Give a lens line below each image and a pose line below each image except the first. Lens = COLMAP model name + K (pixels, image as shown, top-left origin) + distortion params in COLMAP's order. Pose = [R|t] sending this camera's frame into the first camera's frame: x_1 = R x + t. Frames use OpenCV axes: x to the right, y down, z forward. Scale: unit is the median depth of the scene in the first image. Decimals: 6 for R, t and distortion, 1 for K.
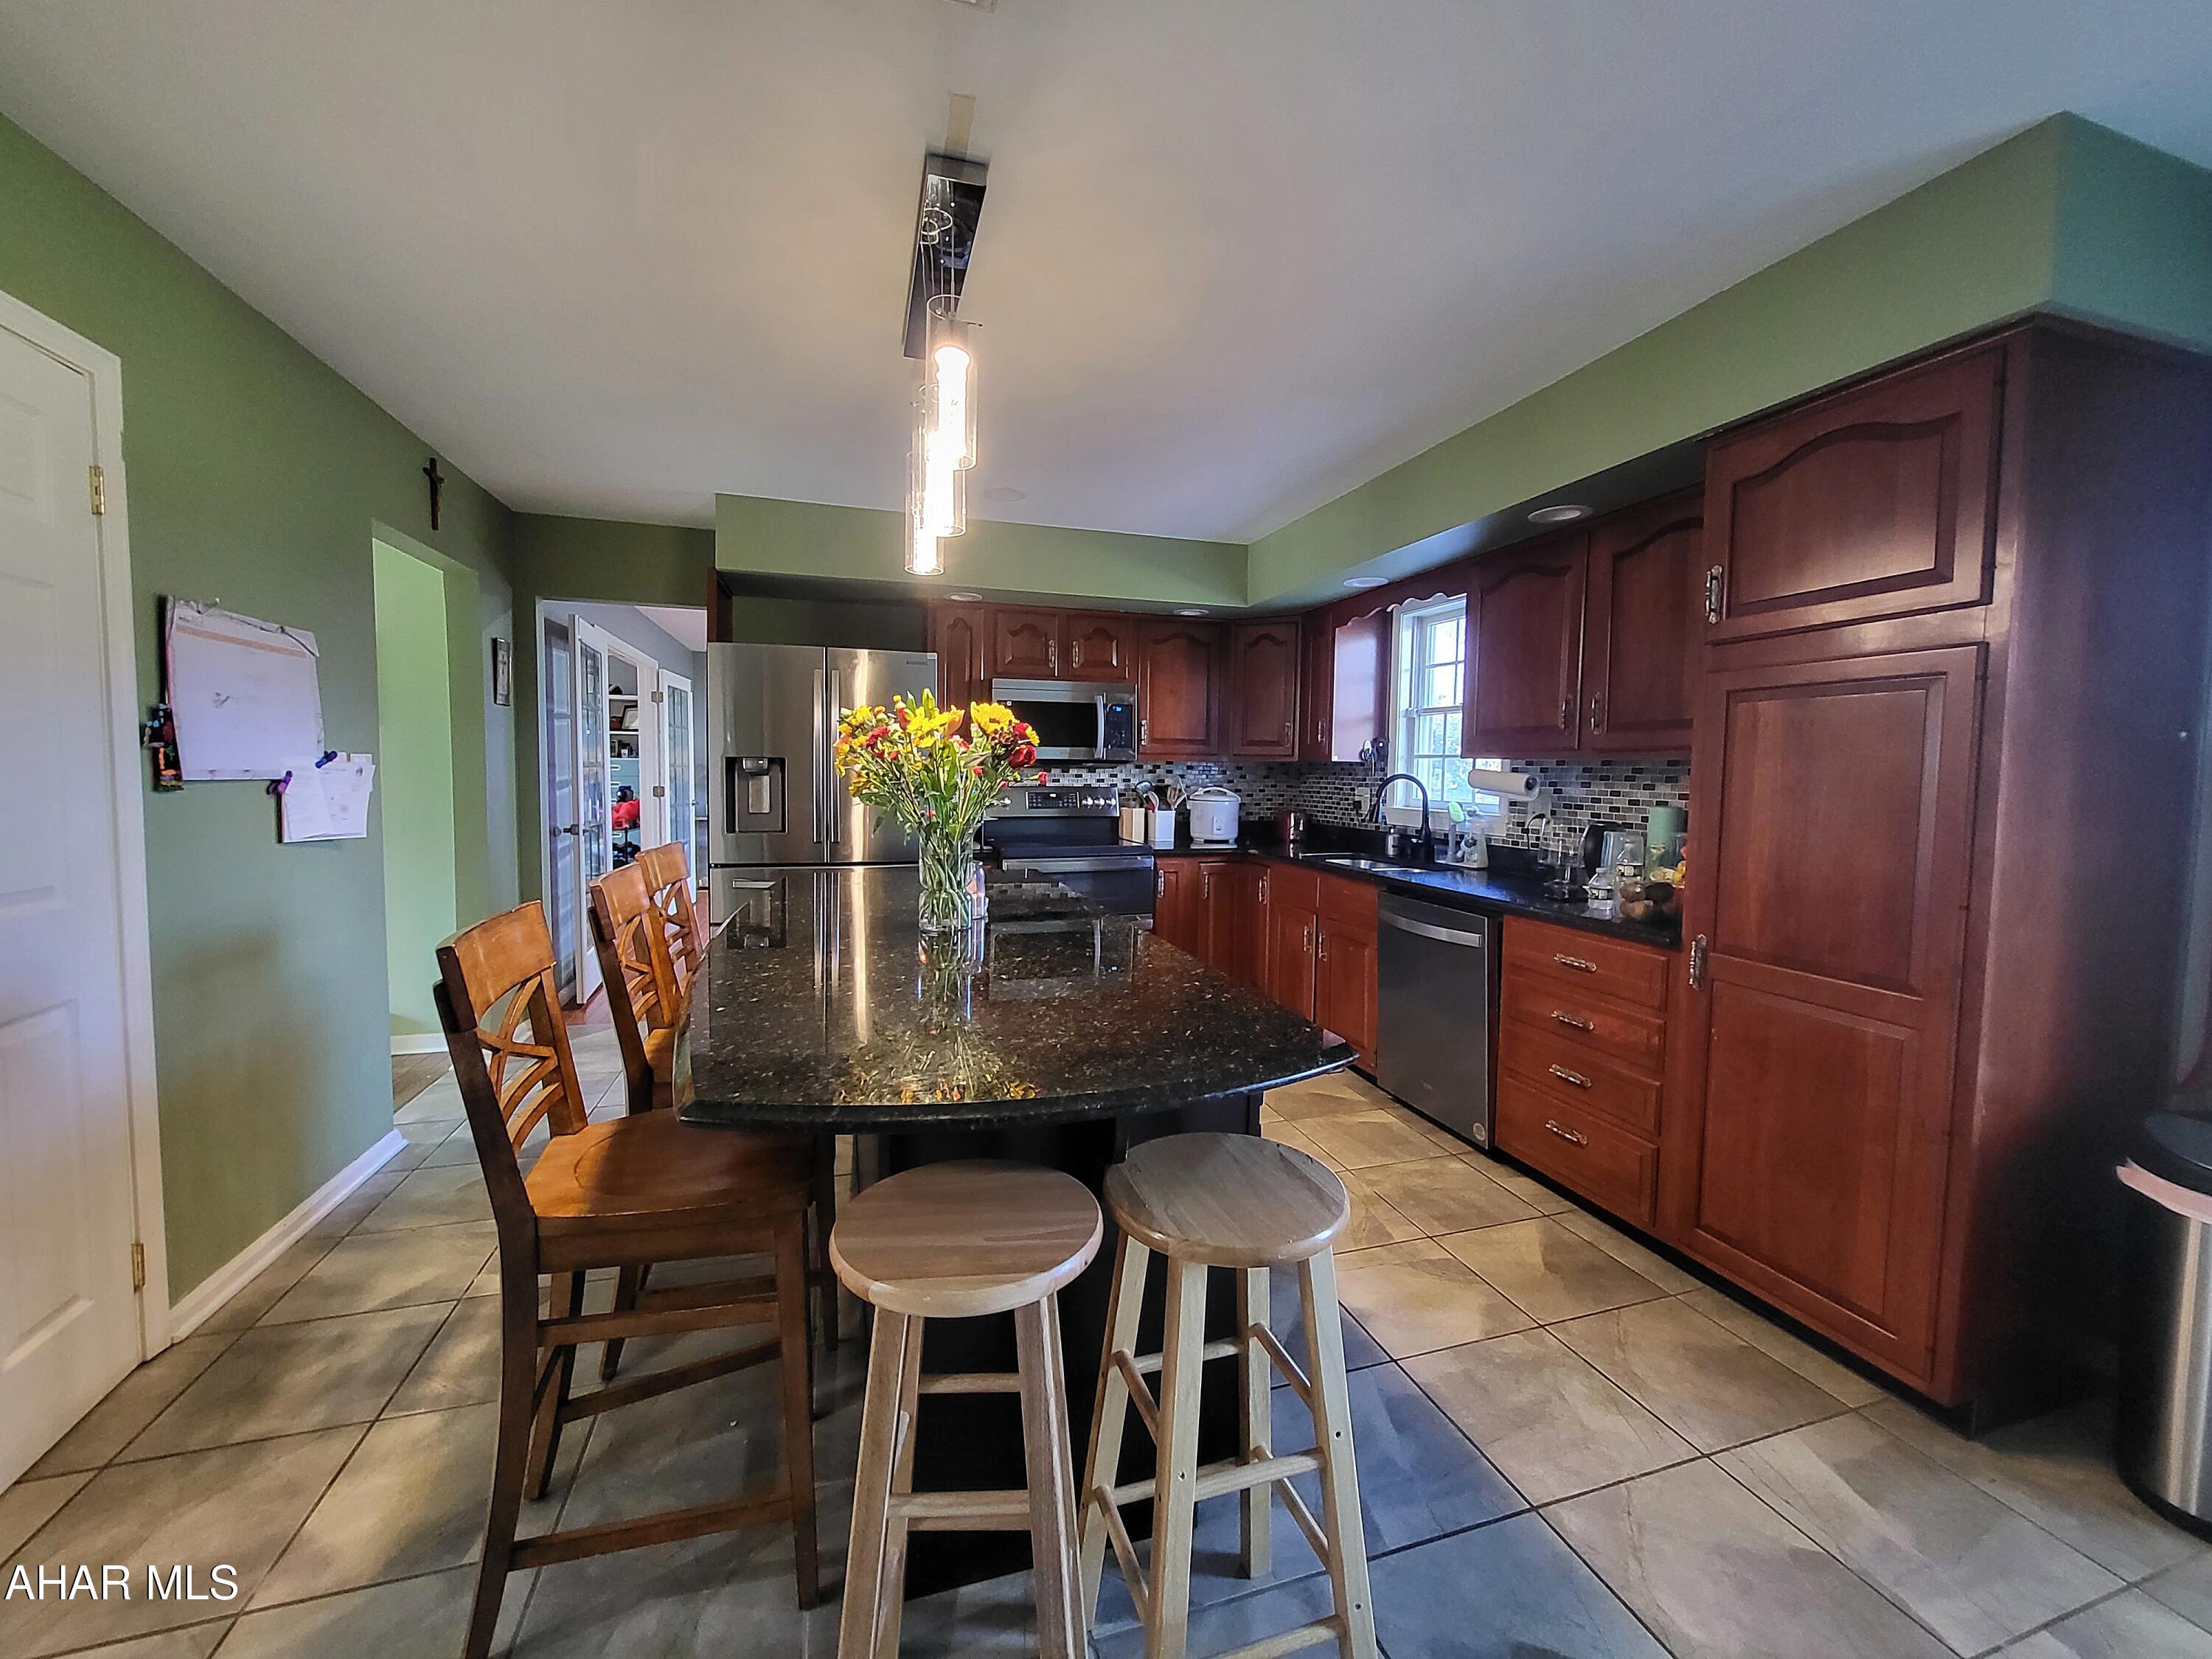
lens RADIAL K [[878.0, 0, 1117.6], [0, 878.0, 822.1], [0, 0, 1]] dist [-0.001213, 0.000017]
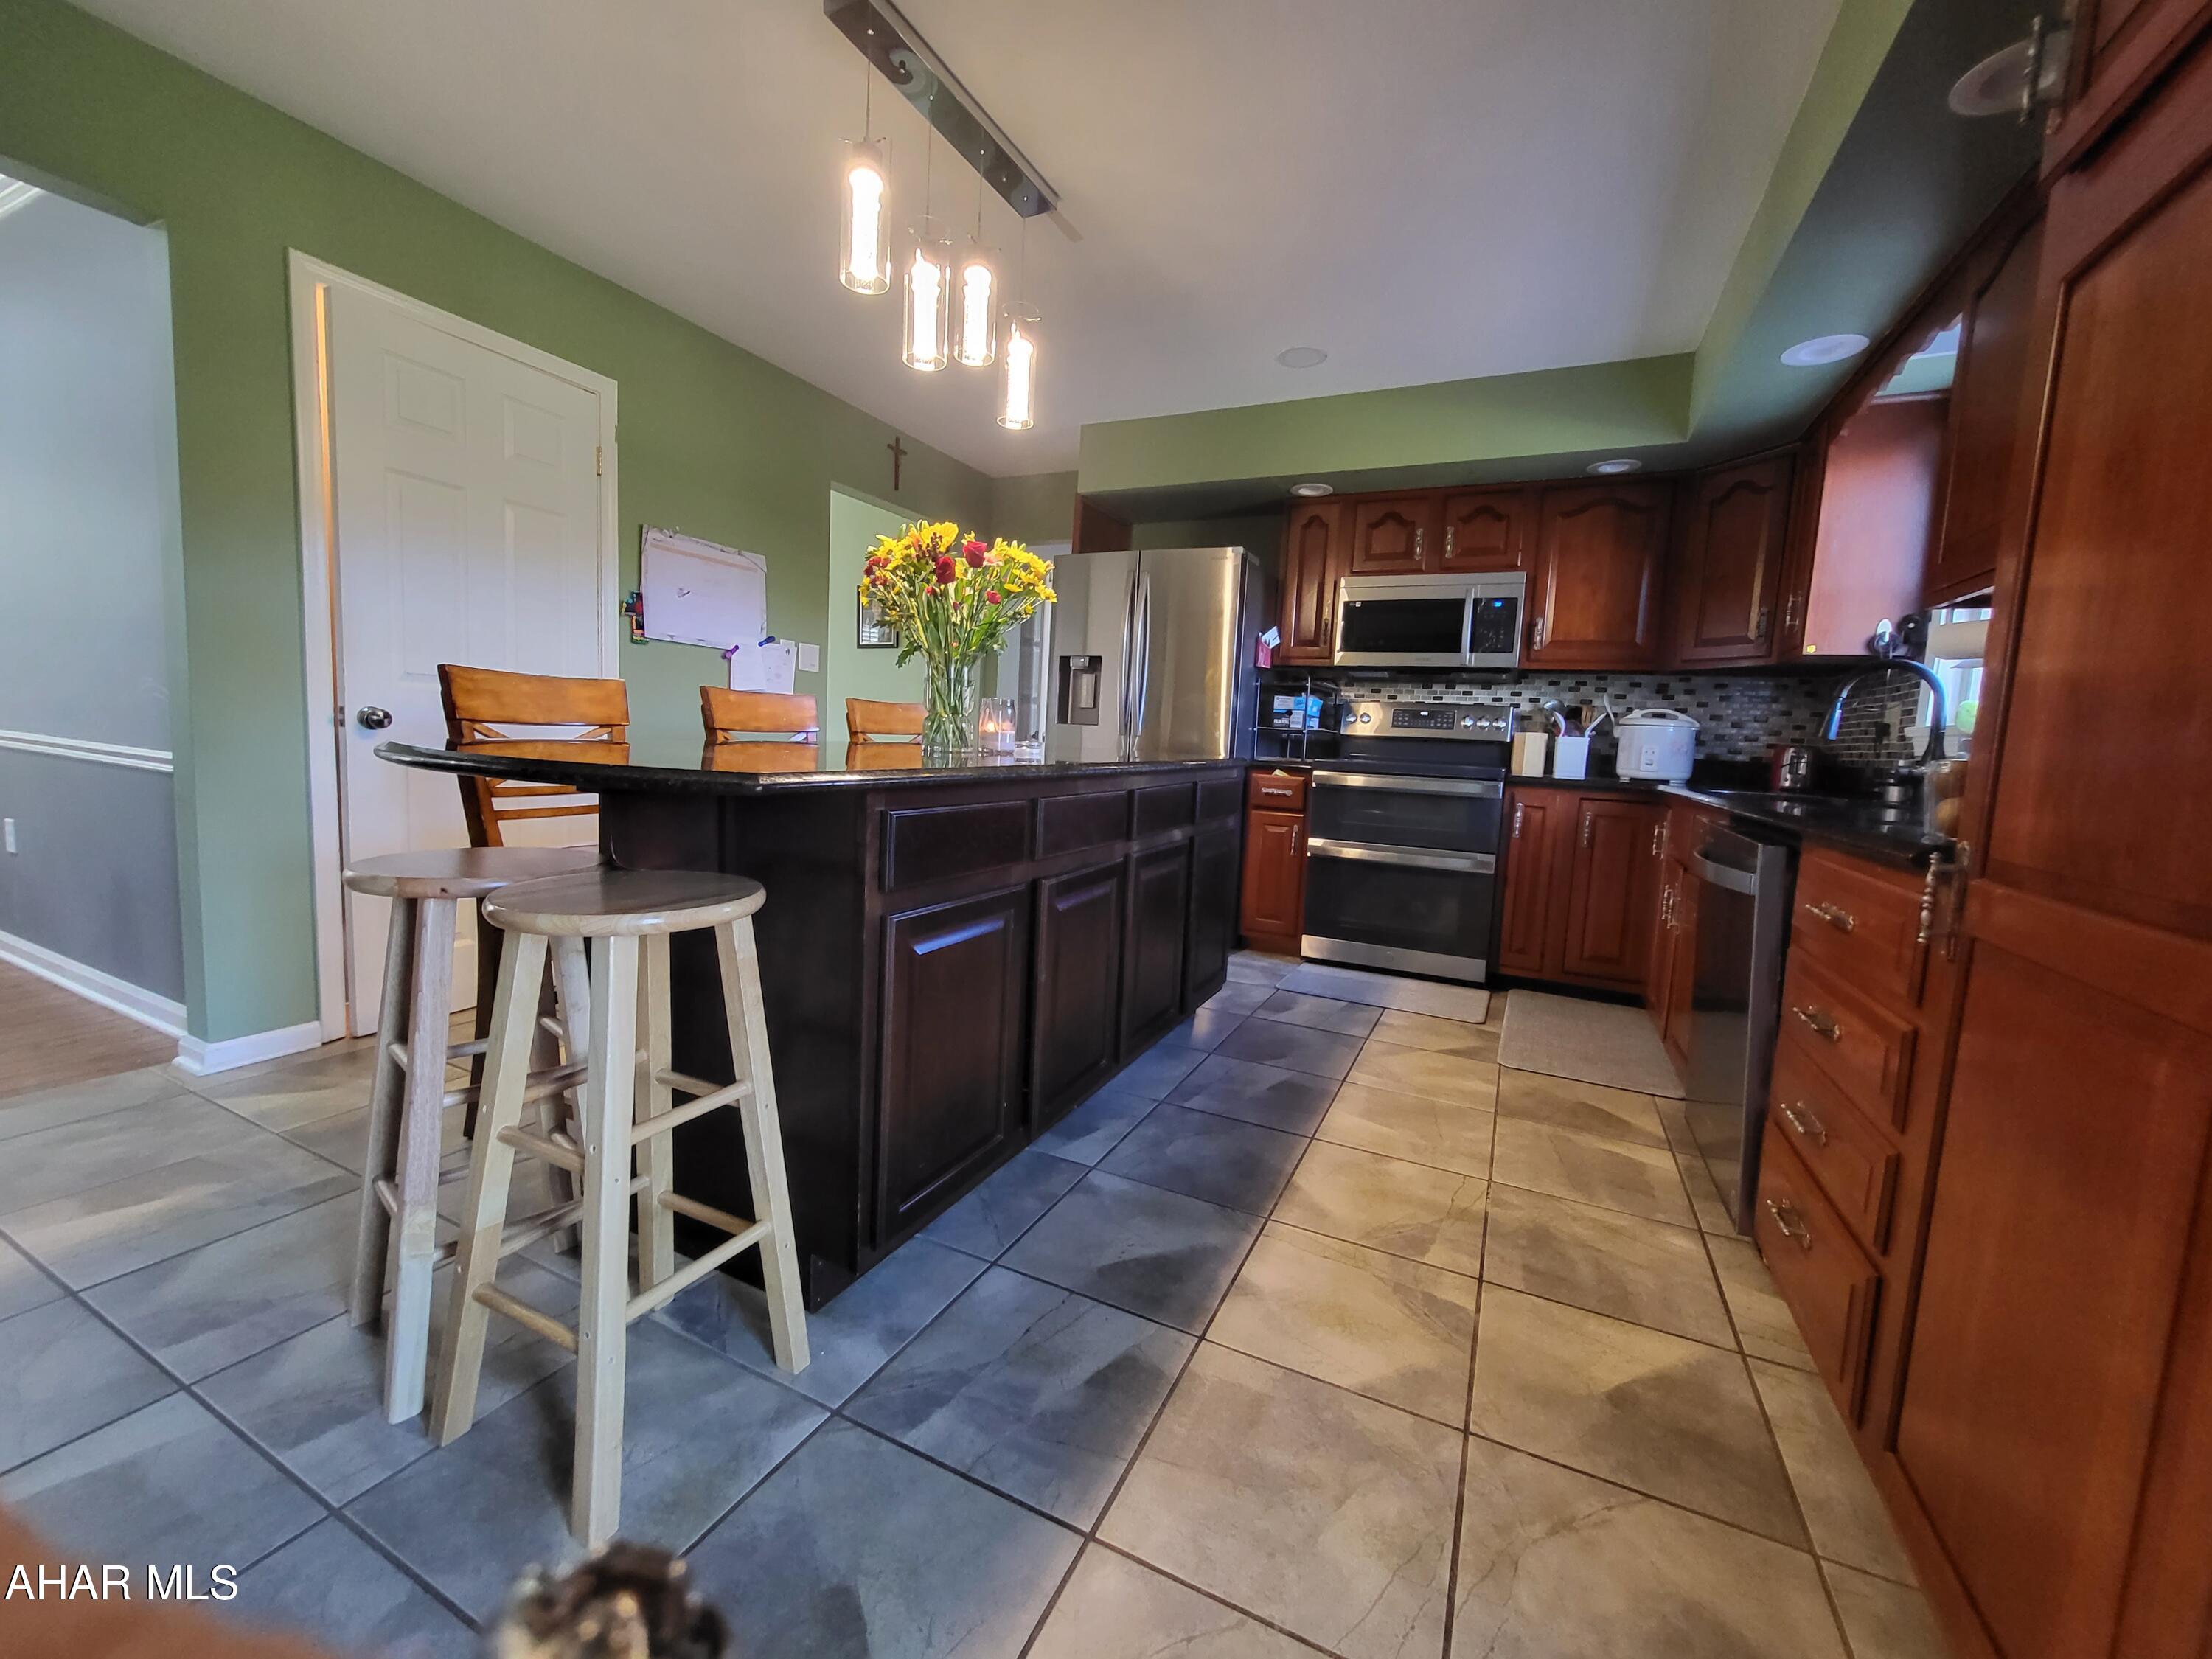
lens RADIAL K [[878.0, 0, 1109.1], [0, 878.0, 820.9], [0, 0, 1]] dist [-0.001213, 0.000017]
pose [[0.725329, 0.091358, -0.682313, 0.326784], [-0.083126, 0.995526, 0.044929, 0.067335], [0.683365, 0.024129, 0.729678, 0.176716]]
